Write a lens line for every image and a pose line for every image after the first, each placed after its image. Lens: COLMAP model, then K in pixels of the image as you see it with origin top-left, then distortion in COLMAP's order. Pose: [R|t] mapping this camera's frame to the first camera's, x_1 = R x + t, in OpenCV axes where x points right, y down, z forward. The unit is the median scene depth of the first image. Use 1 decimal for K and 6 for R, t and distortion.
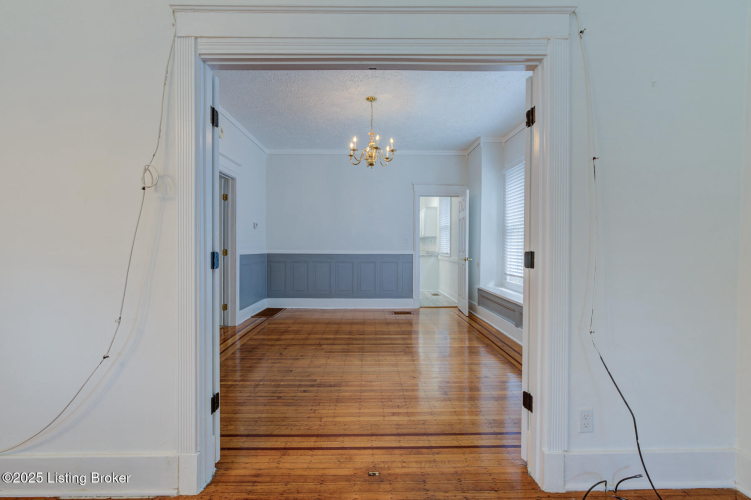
lens RADIAL K [[358.5, 0, 375.5], [0, 358.5, 250.0], [0, 0, 1]] dist [0.000578, 0.000253]
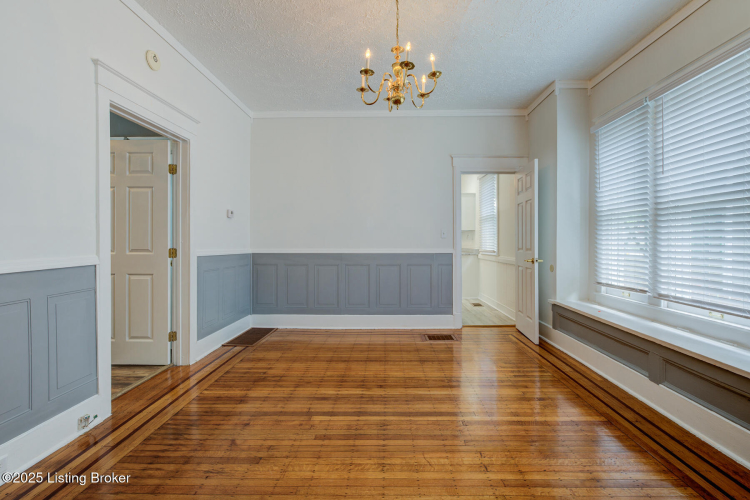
lens RADIAL K [[358.0, 0, 375.0], [0, 358.0, 250.0], [0, 0, 1]] dist [0.000578, 0.000253]
pose [[0.998373, -0.004463, -0.056845, -0.011536], [0.004983, 0.999947, 0.008994, -0.002233], [0.056801, -0.009263, 0.998343, 0.305826]]
